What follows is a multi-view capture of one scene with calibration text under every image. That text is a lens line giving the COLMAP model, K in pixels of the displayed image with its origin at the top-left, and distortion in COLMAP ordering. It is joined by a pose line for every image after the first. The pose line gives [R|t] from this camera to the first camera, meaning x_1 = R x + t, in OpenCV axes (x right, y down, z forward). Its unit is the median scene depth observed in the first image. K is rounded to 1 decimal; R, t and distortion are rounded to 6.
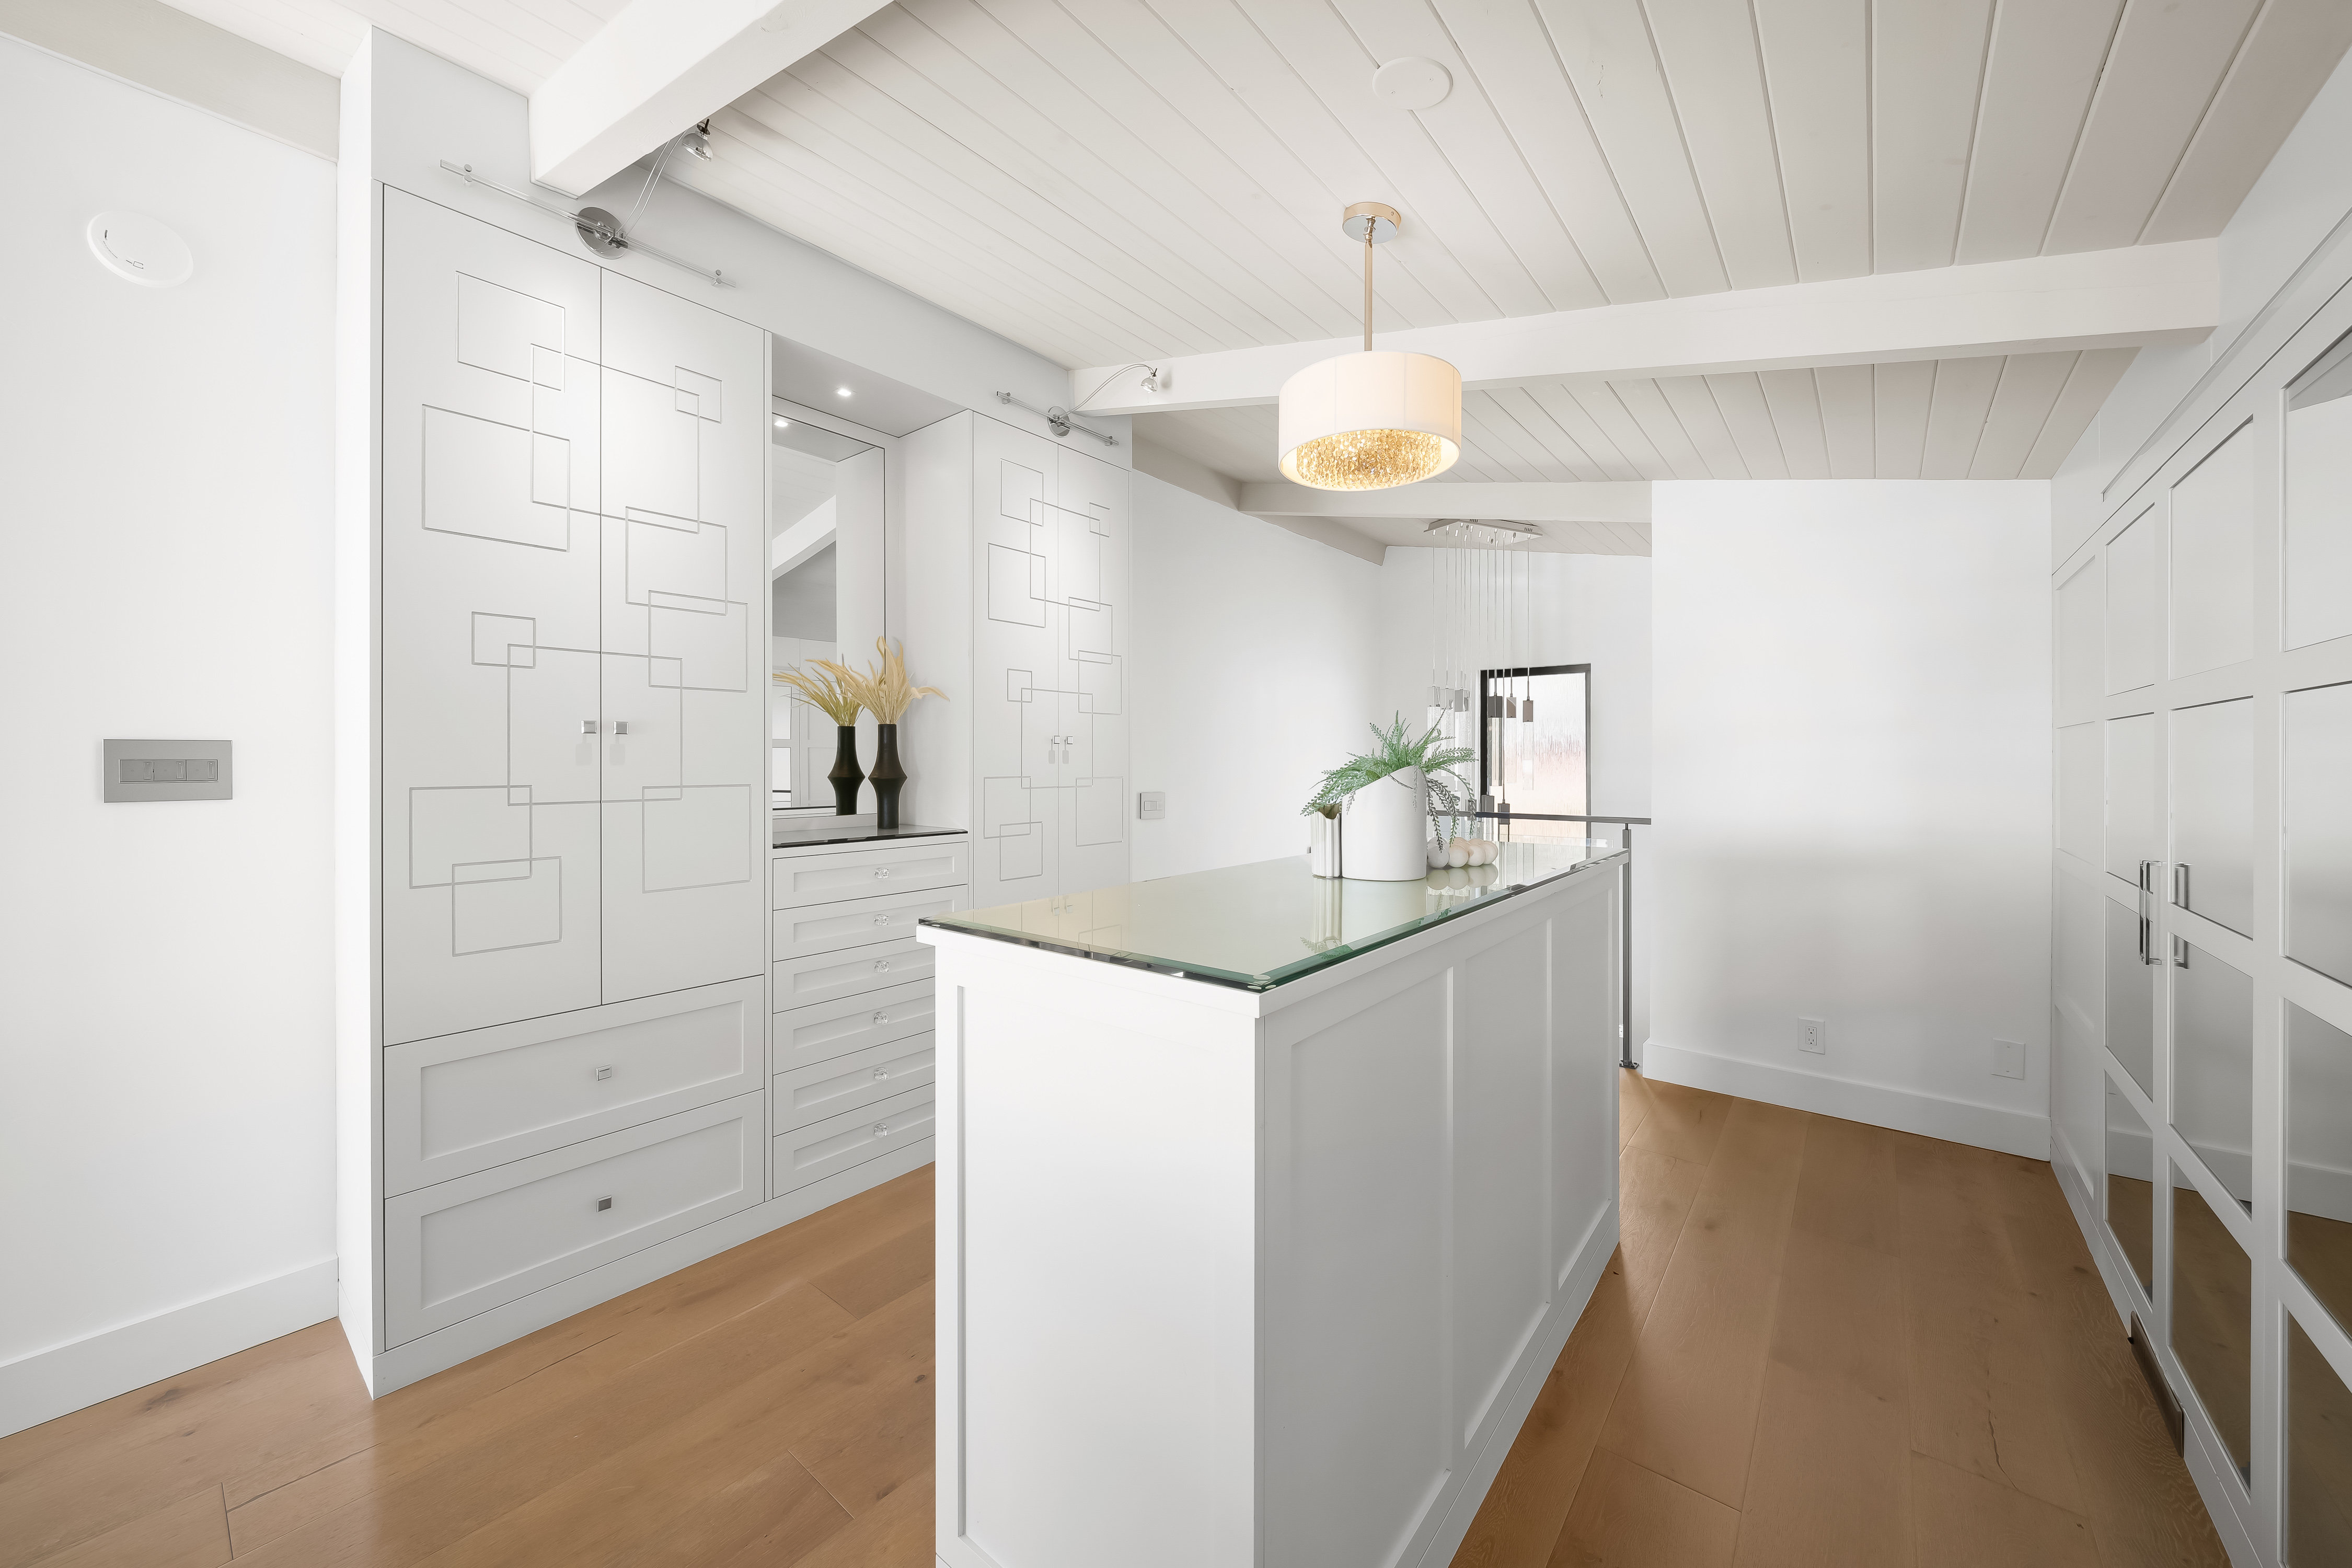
lens RADIAL K [[877.4, 0, 1183.1], [0, 877.4, 778.0], [0, 0, 1]] dist [-0.000086, -0.000010]
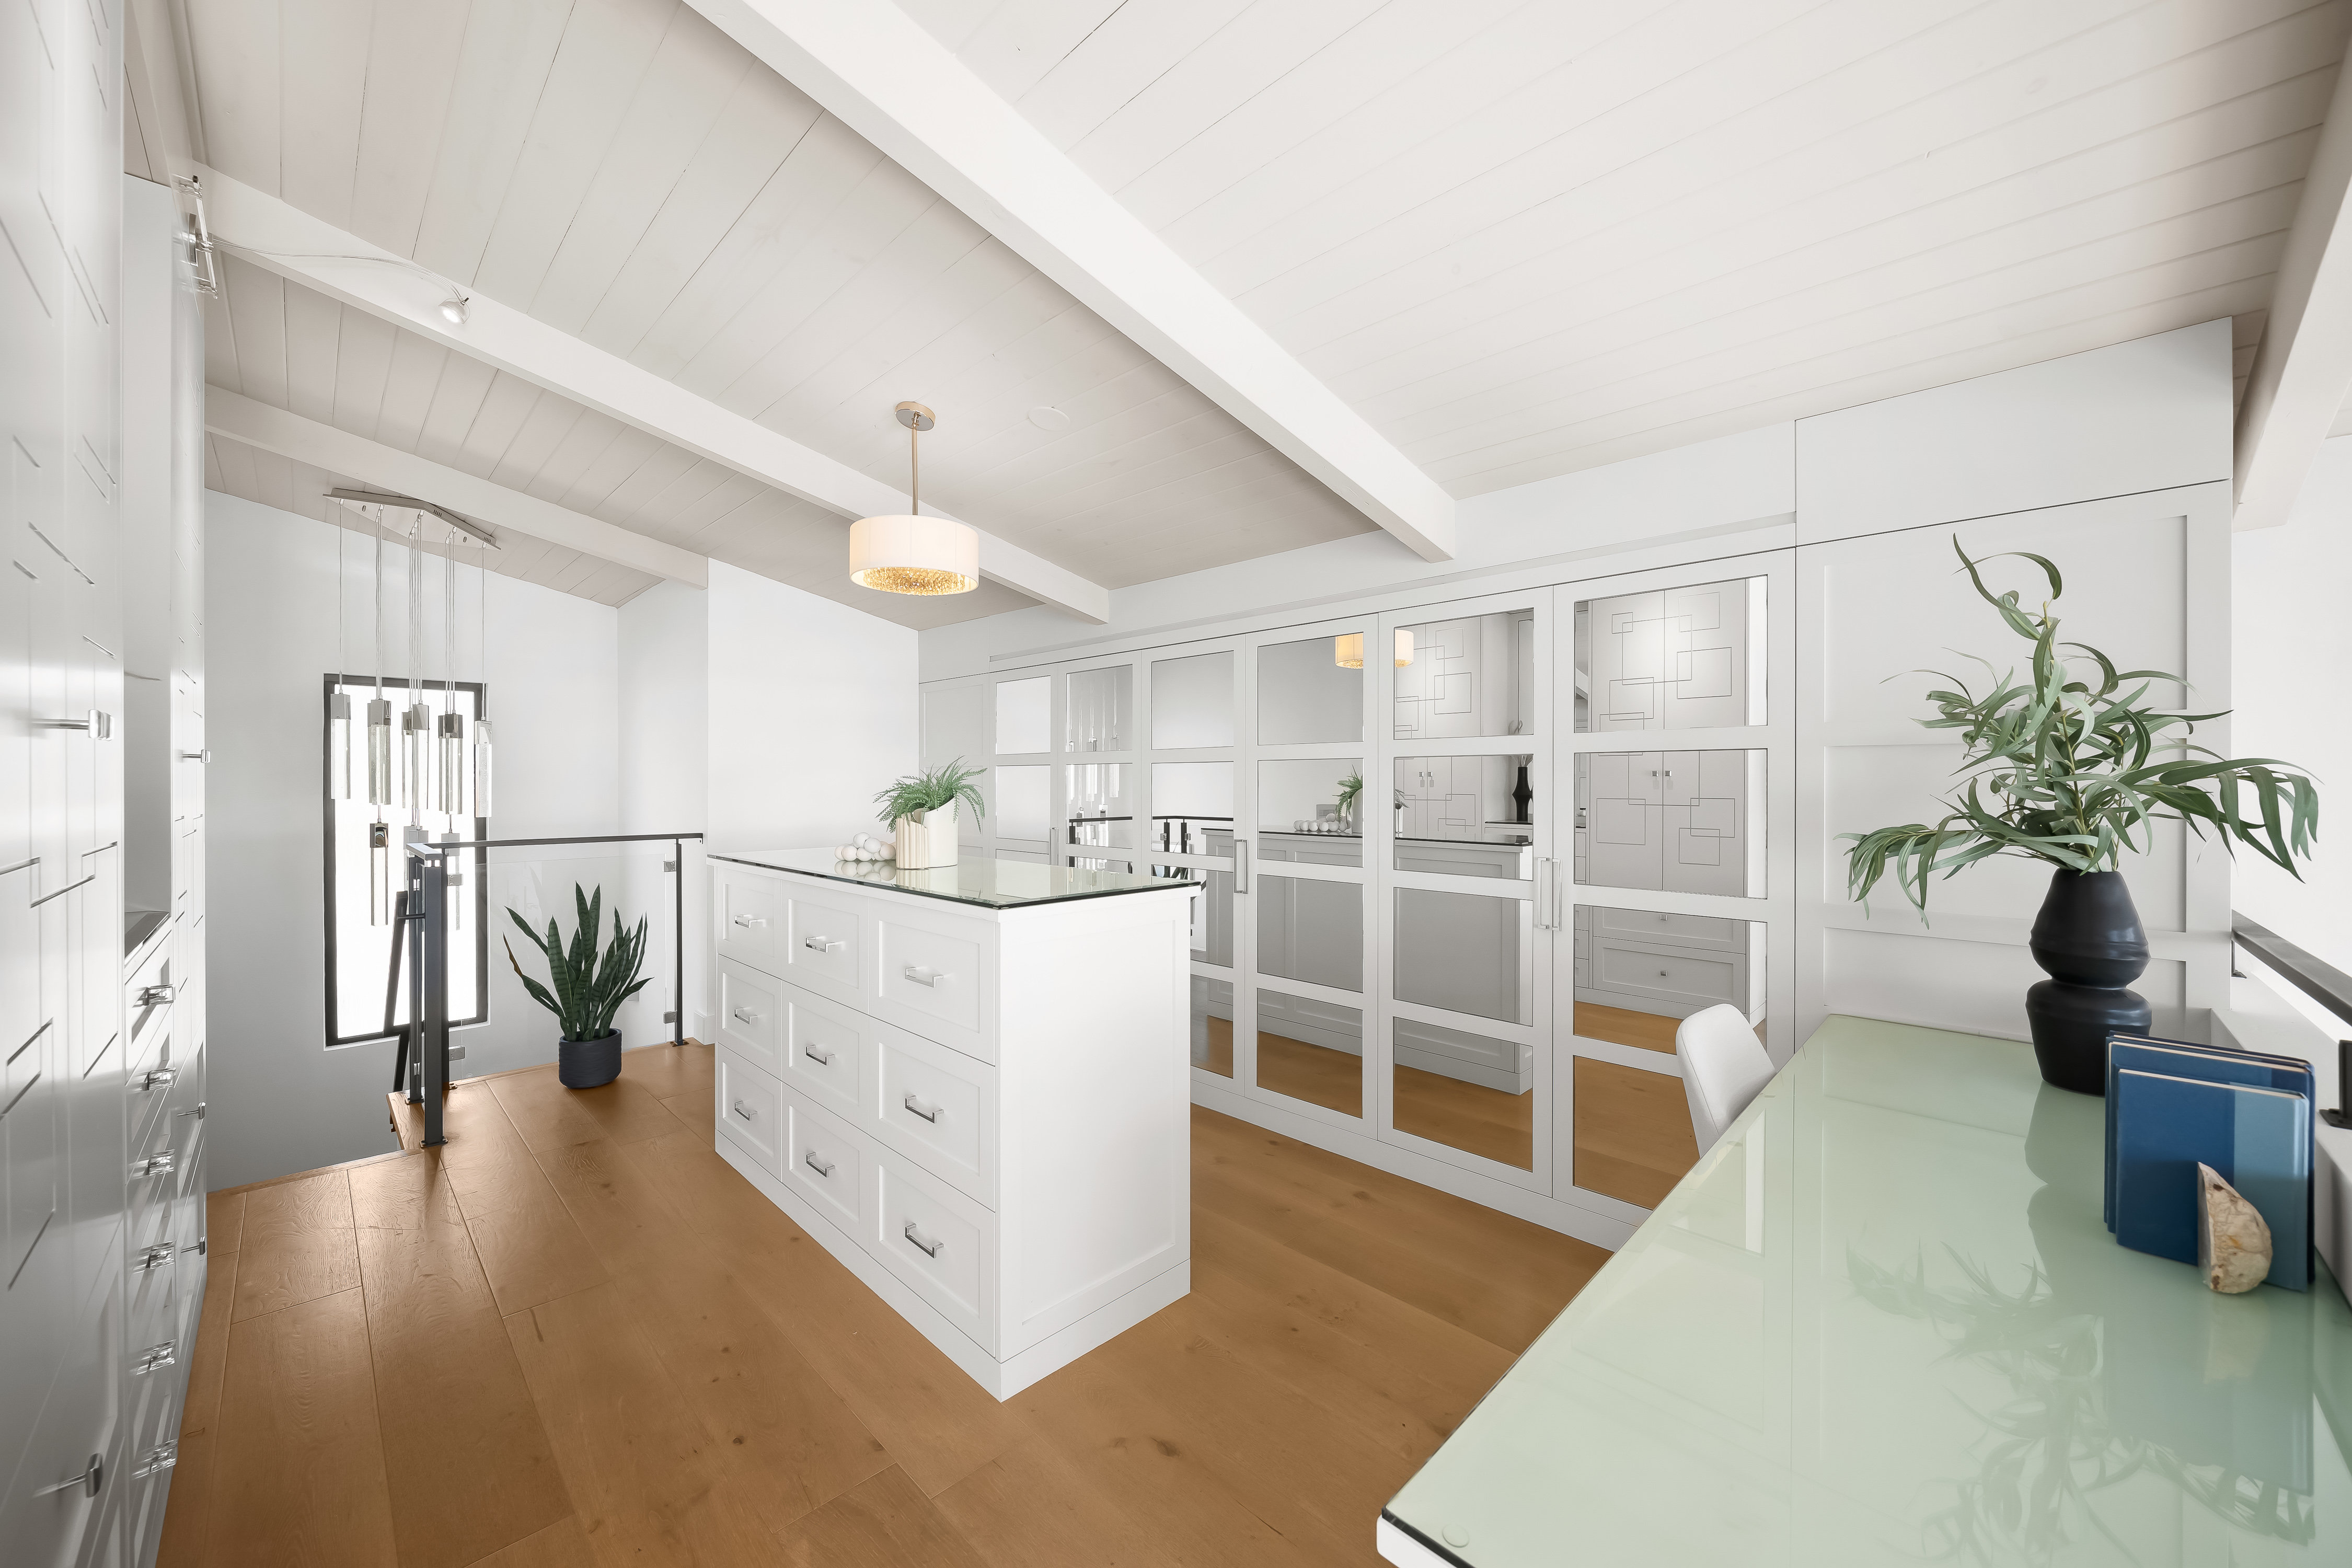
lens RADIAL K [[877.4, 0, 1183.1], [0, 877.4, 778.0], [0, 0, 1]] dist [-0.000086, -0.000010]
pose [[0.109251, 0.006569, 0.993993, -0.608801], [0.020917, 0.999742, -0.008906, -0.004821], [-0.993794, 0.021764, 0.109085, 0.209731]]
